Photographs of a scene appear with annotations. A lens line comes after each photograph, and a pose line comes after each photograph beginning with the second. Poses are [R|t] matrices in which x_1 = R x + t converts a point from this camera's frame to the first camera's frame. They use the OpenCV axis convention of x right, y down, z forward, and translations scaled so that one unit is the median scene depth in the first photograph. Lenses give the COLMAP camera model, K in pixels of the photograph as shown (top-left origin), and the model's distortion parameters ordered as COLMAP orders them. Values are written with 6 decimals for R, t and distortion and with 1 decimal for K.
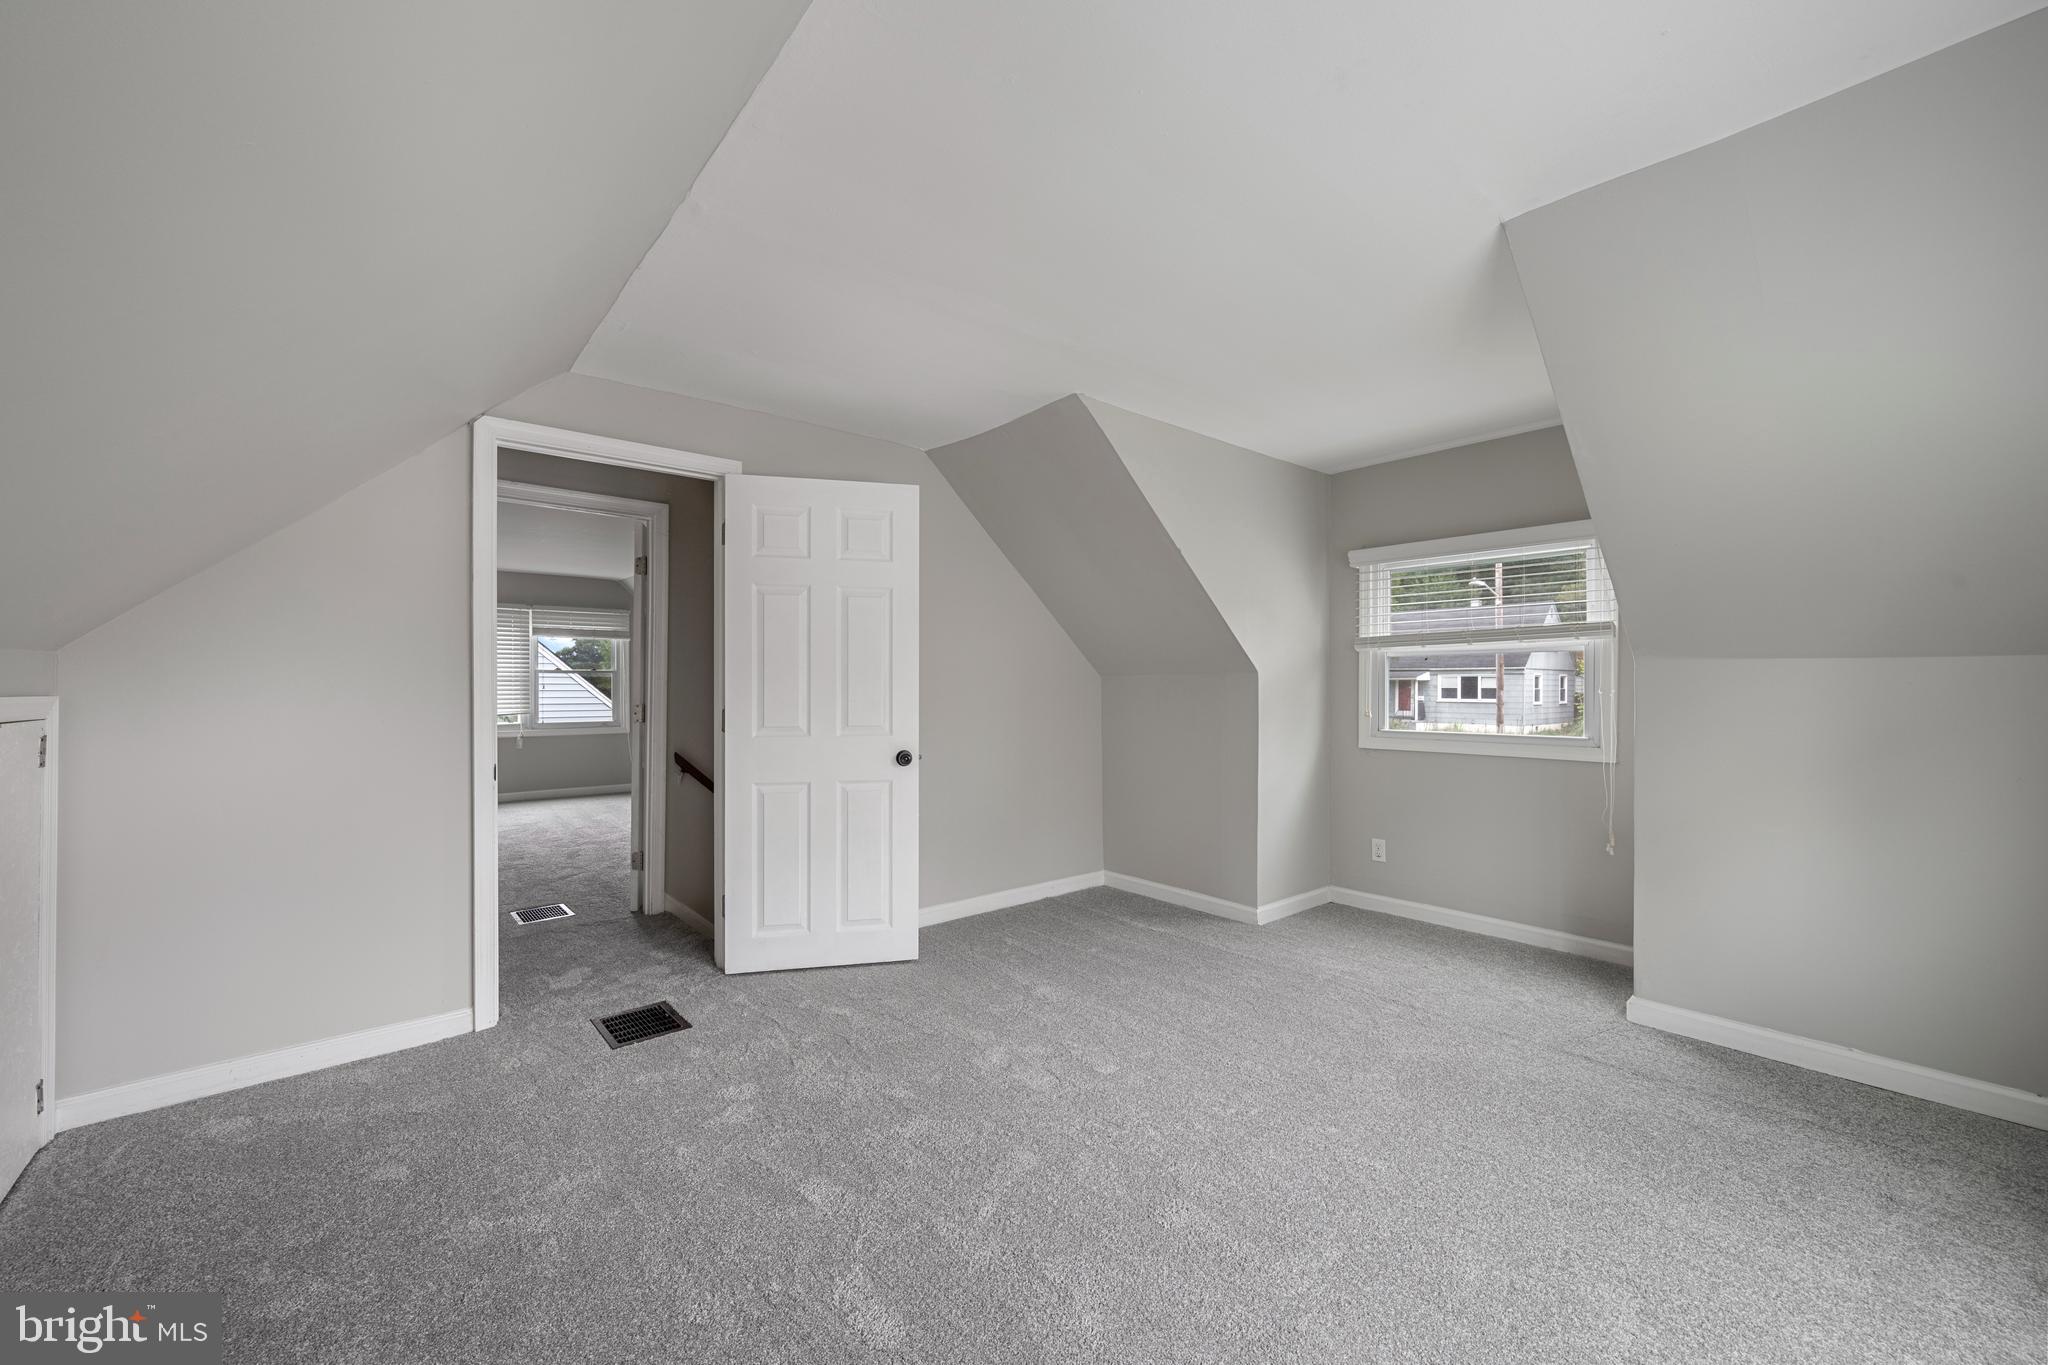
lens RADIAL K [[806.3, 0, 1024.5], [0, 806.3, 679.8], [0, 0, 1]] dist [0.000368, 0.000224]
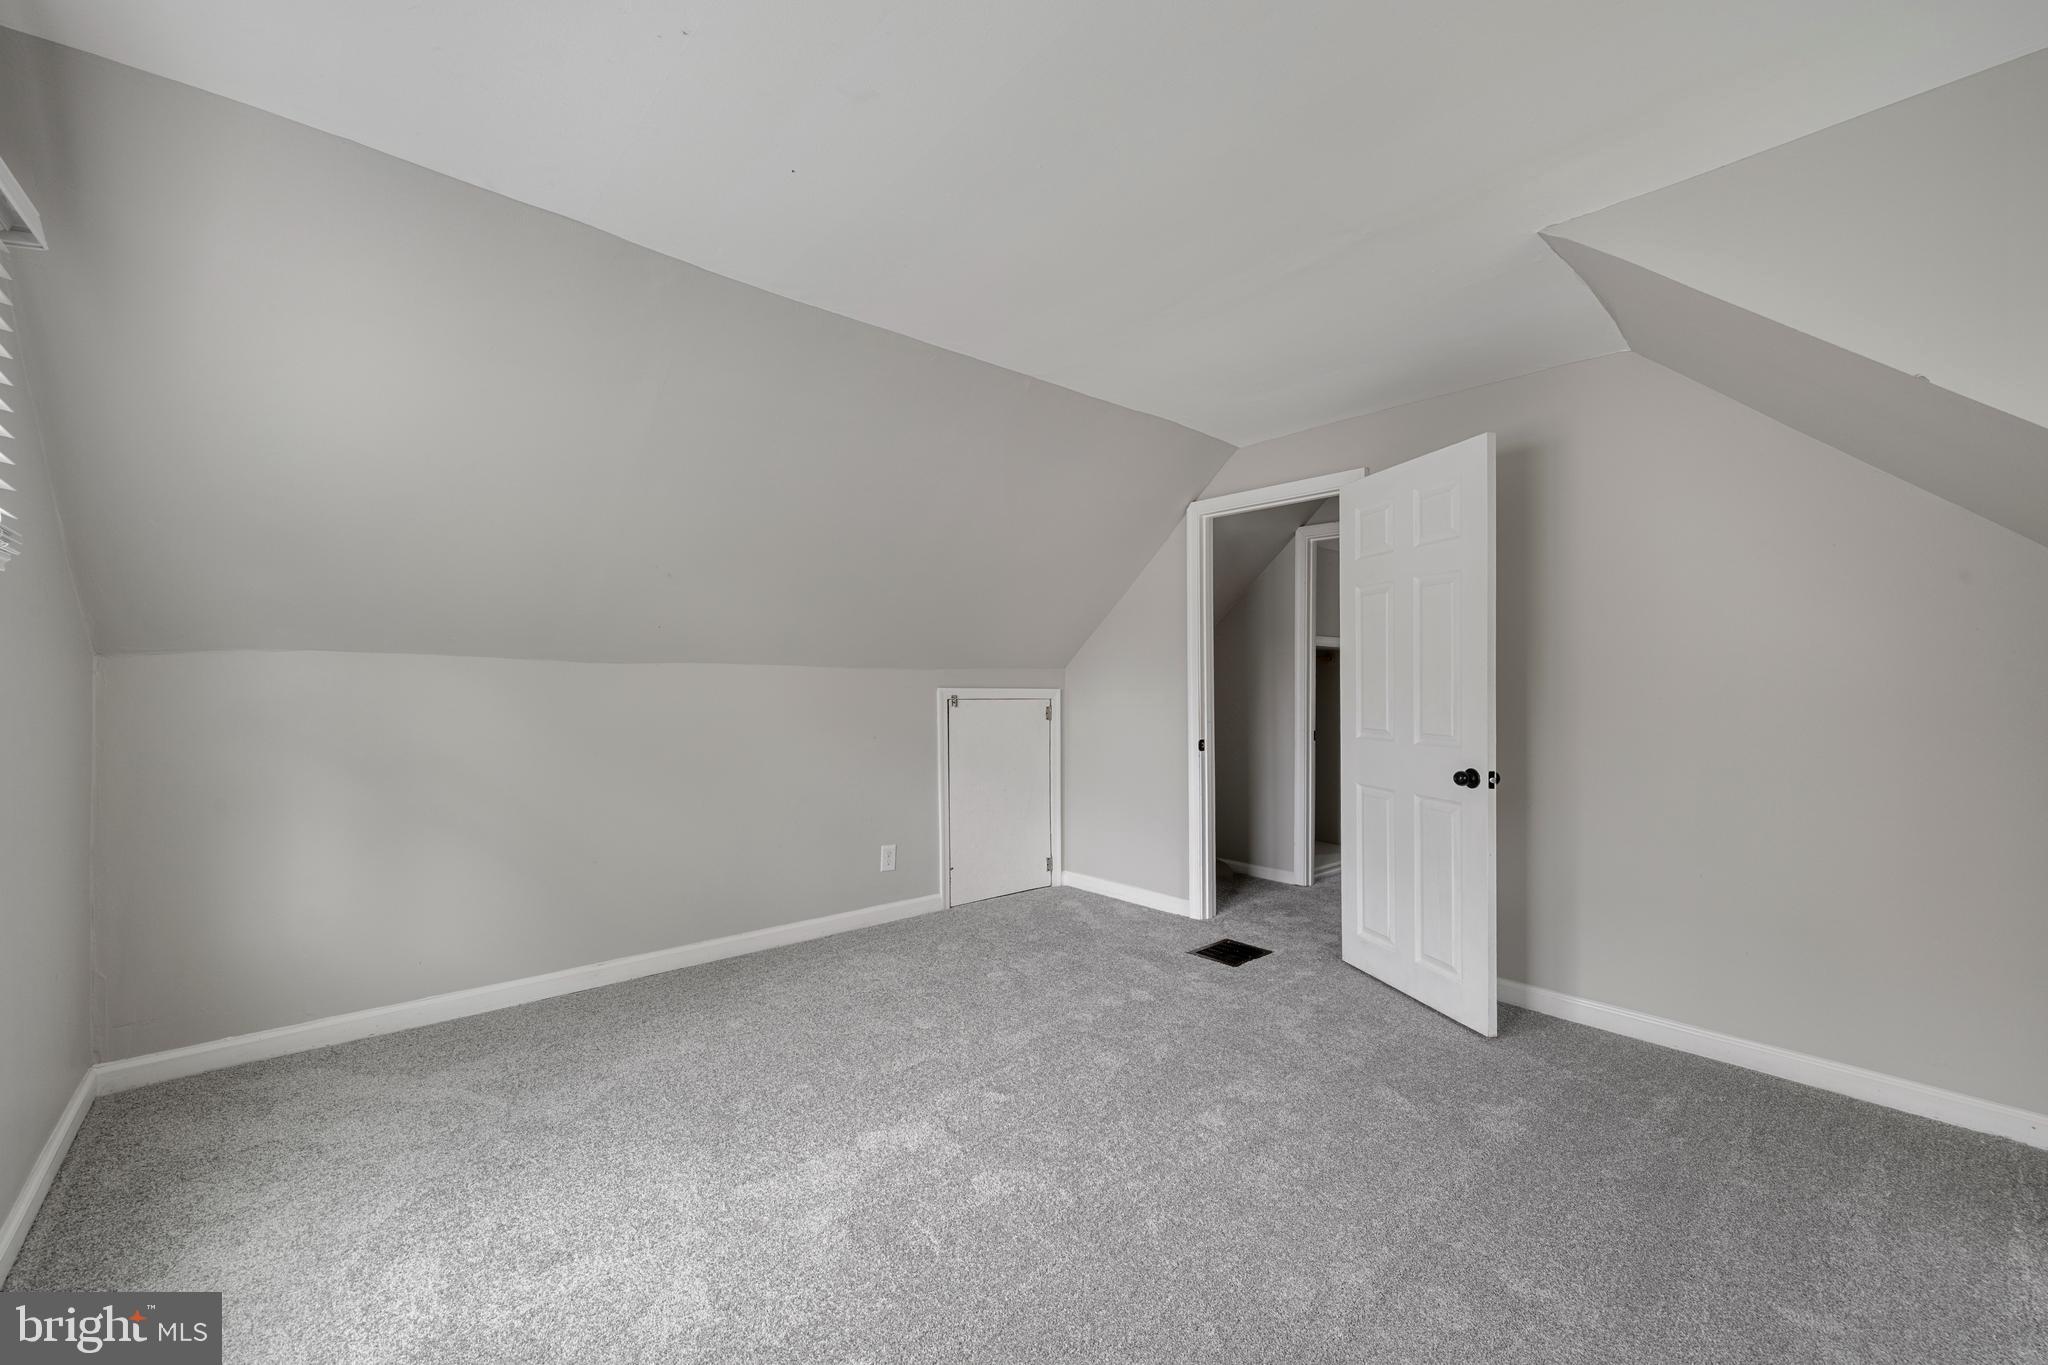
lens RADIAL K [[806.3, 0, 1026.0], [0, 806.3, 680.7], [0, 0, 1]] dist [0.000368, 0.000224]
pose [[0.015972, -0.004669, -0.999862, 0.738183], [-0.002807, 0.999985, -0.004714, 0.005964], [0.999868, 0.002882, 0.015959, 0.617164]]
